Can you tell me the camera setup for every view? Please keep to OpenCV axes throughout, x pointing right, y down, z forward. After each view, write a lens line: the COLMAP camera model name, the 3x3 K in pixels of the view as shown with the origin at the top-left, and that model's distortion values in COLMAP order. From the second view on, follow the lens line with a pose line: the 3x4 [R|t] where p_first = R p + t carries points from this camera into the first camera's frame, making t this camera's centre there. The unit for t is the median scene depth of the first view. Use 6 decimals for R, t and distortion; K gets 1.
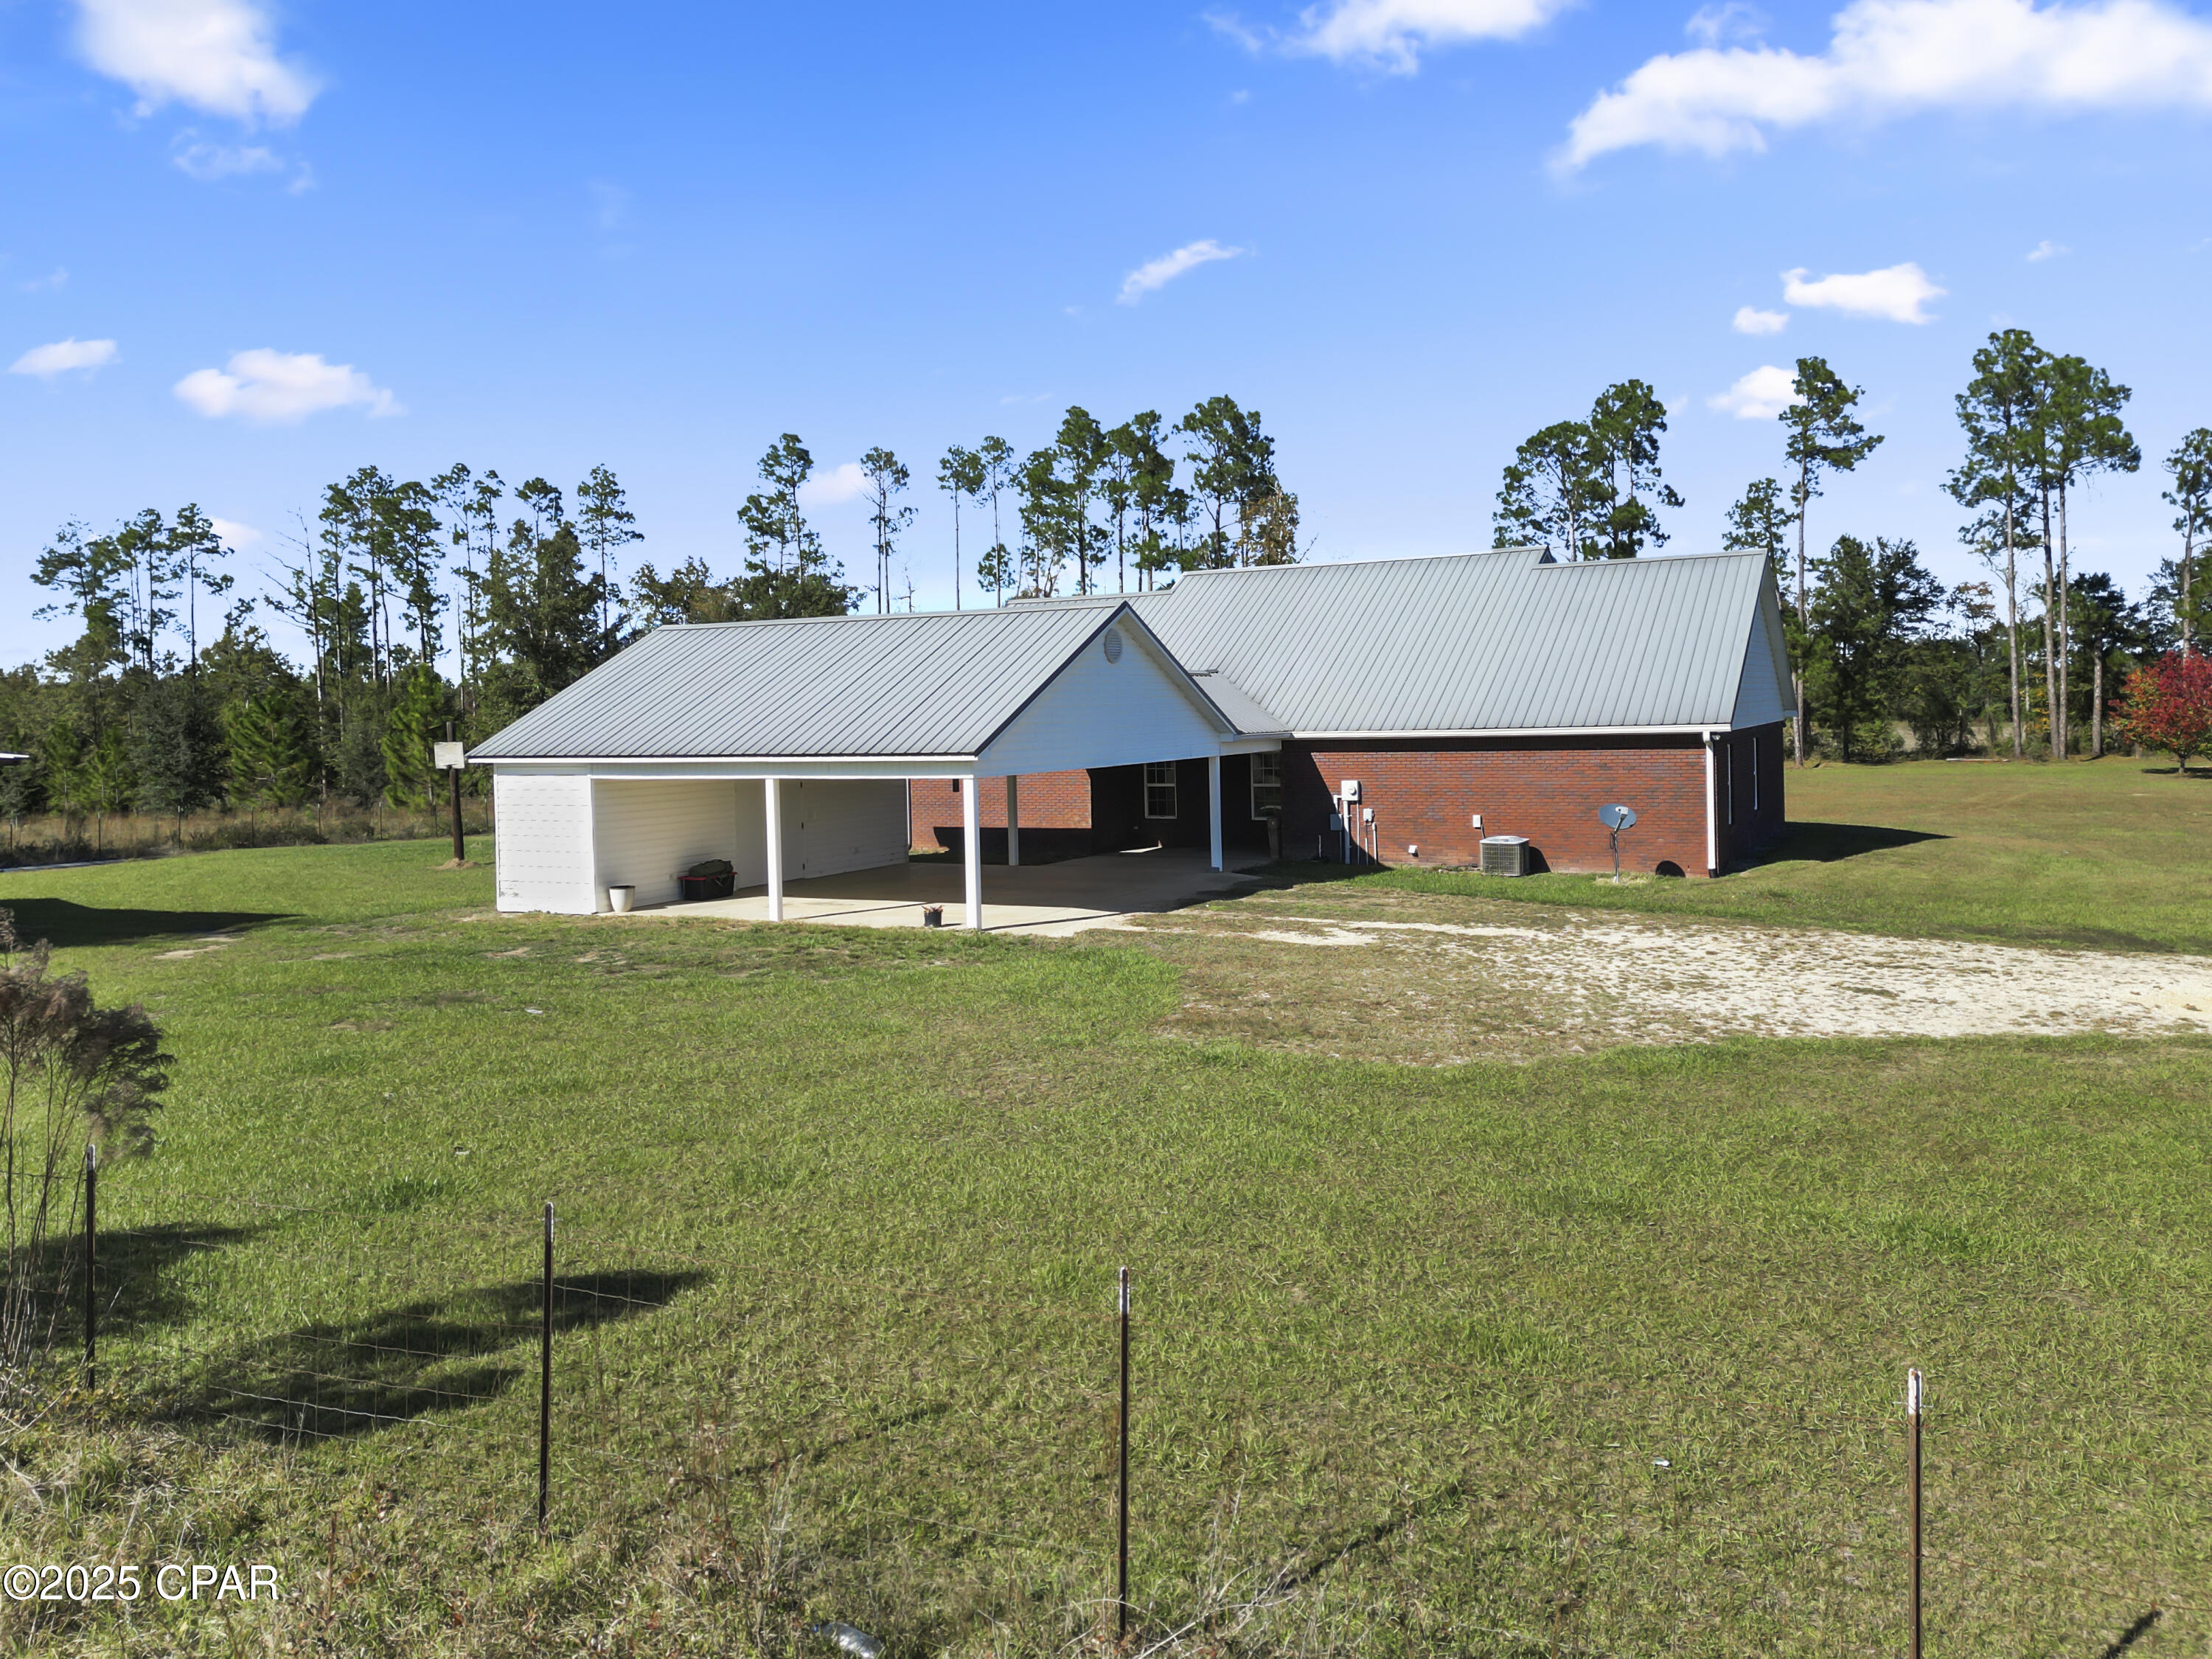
lens RADIAL K [[1532.2, 0, 1102.8], [0, 1532.2, 797.6], [0, 0, 1]] dist [0.072936, -0.083527]
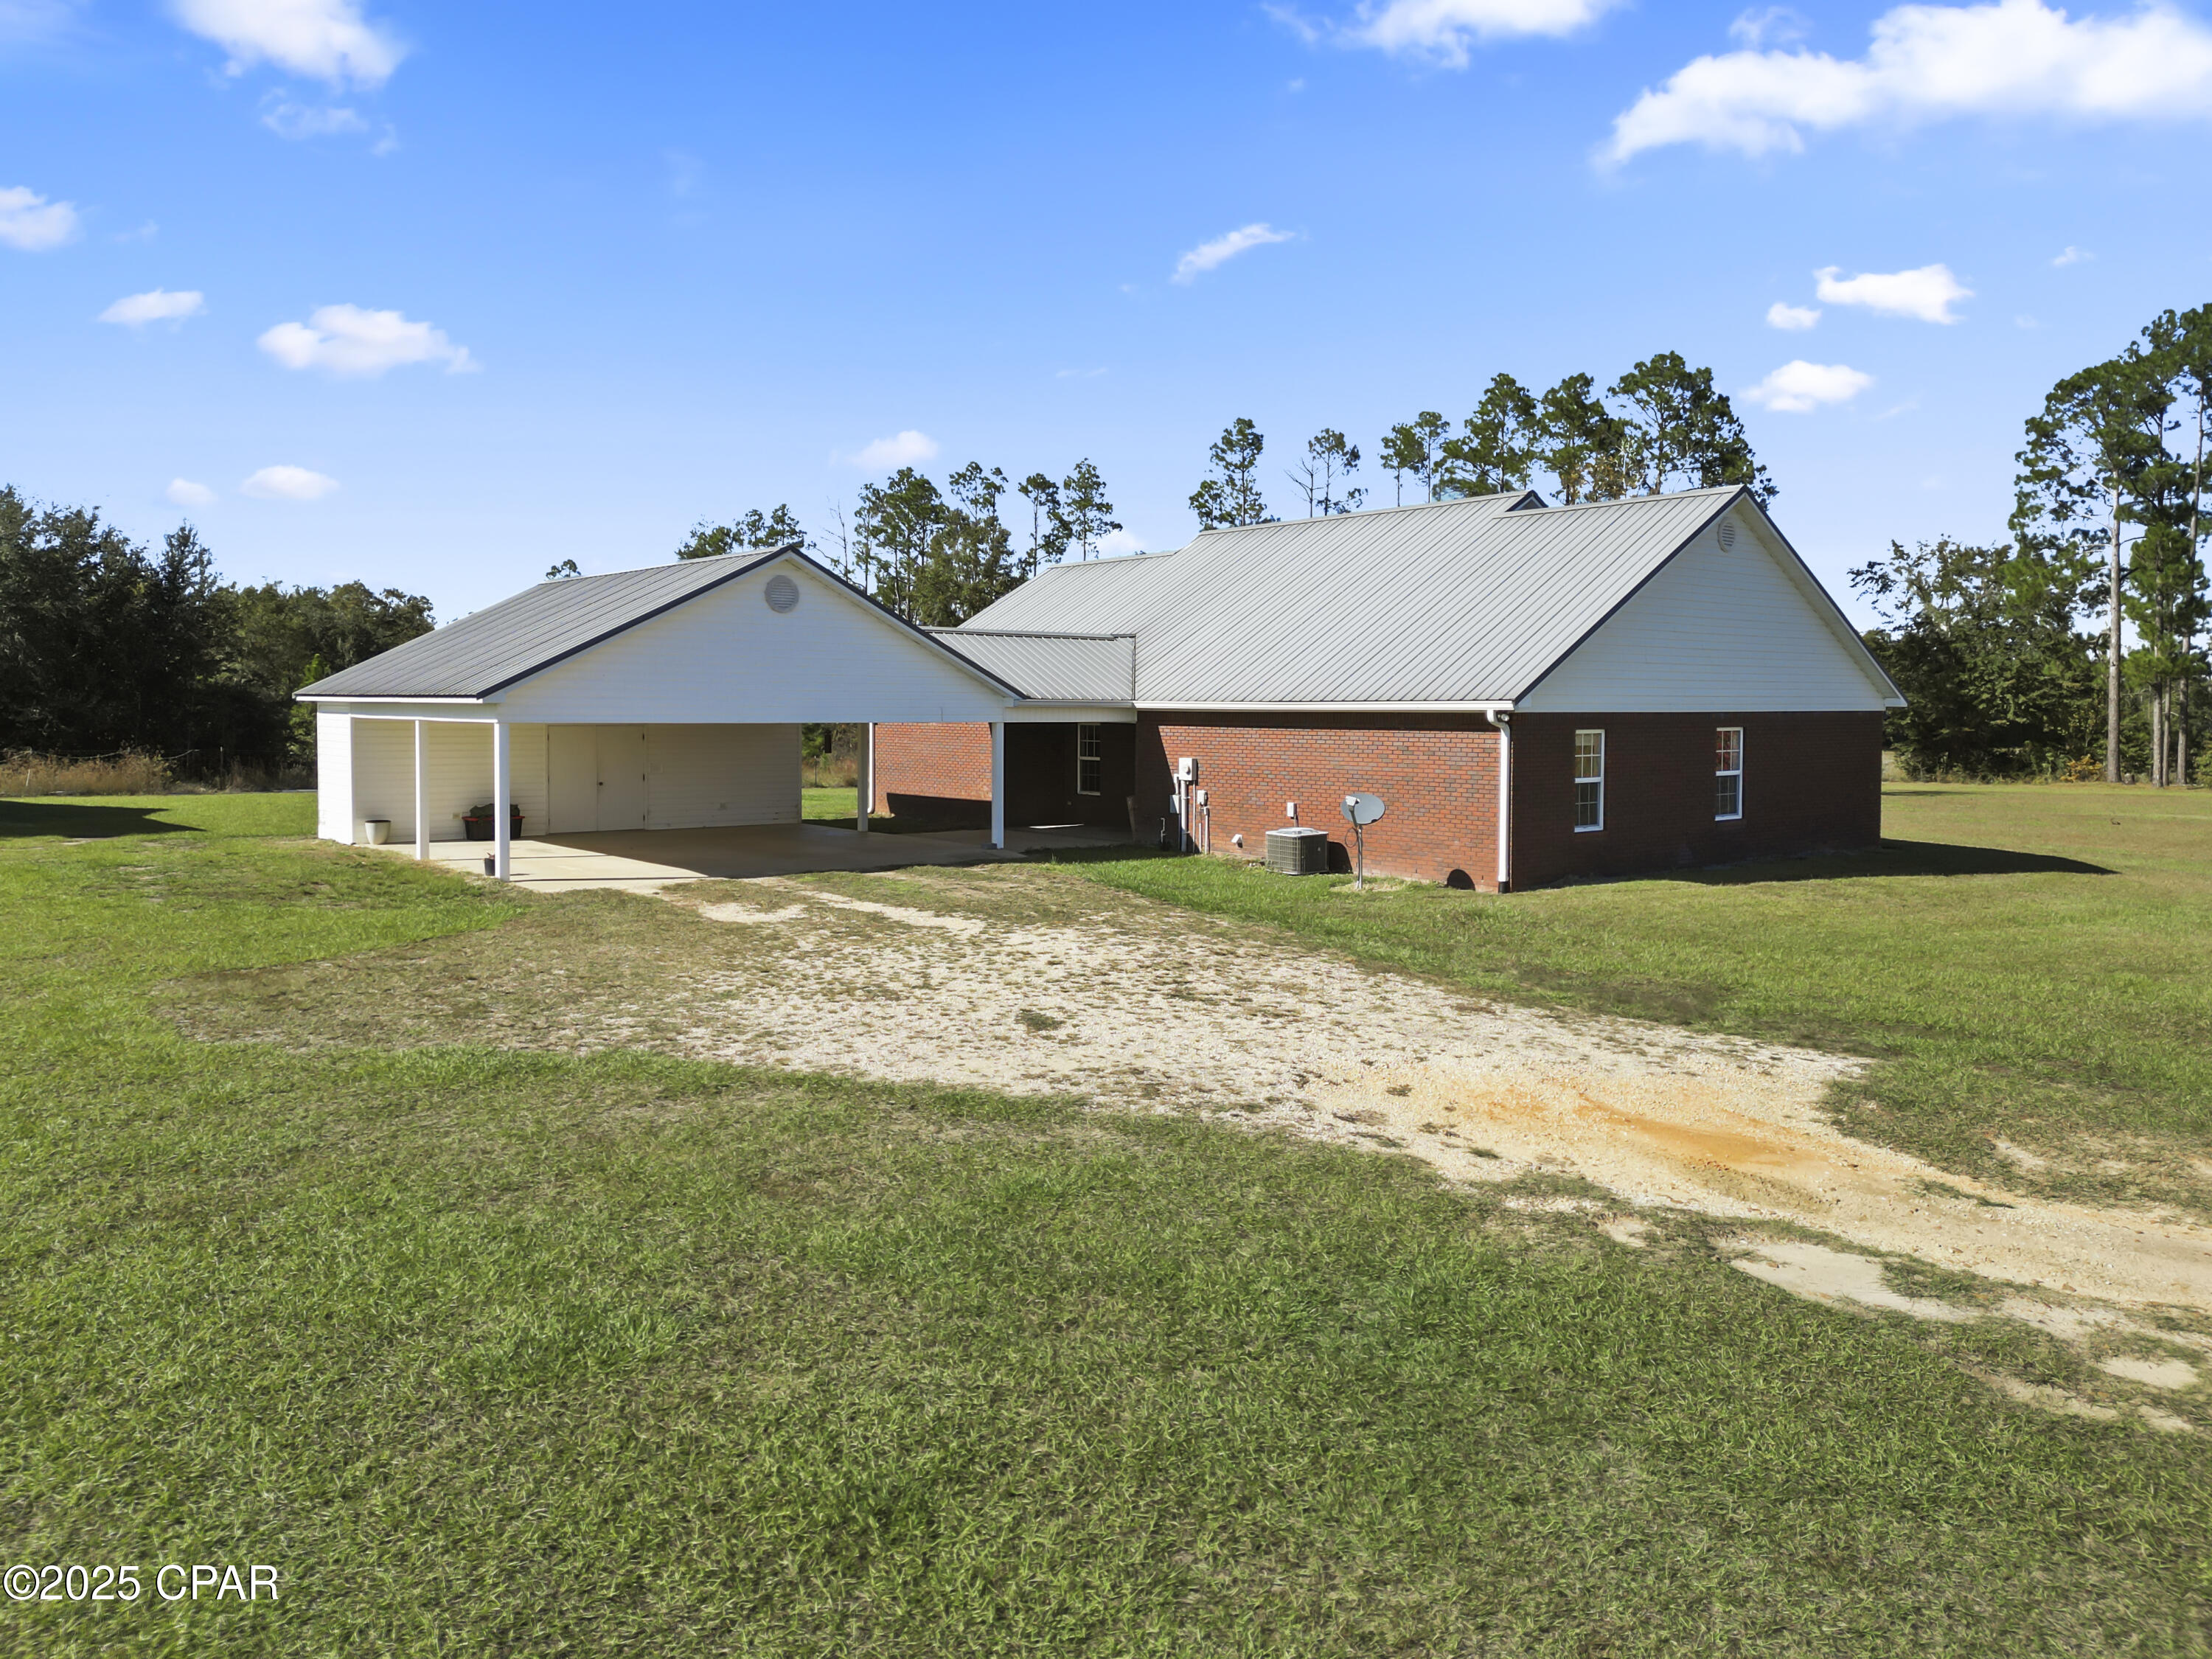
lens RADIAL K [[1545.3, 0, 1106.0], [0, 1545.3, 829.5], [0, 0, 1]] dist [0.003281, -0.000925]
pose [[0.916244, 0.060117, -0.396085, 0.149229], [-0.051224, 0.998142, 0.033004, 0.000978], [0.397333, -0.009950, 0.917620, 0.049599]]
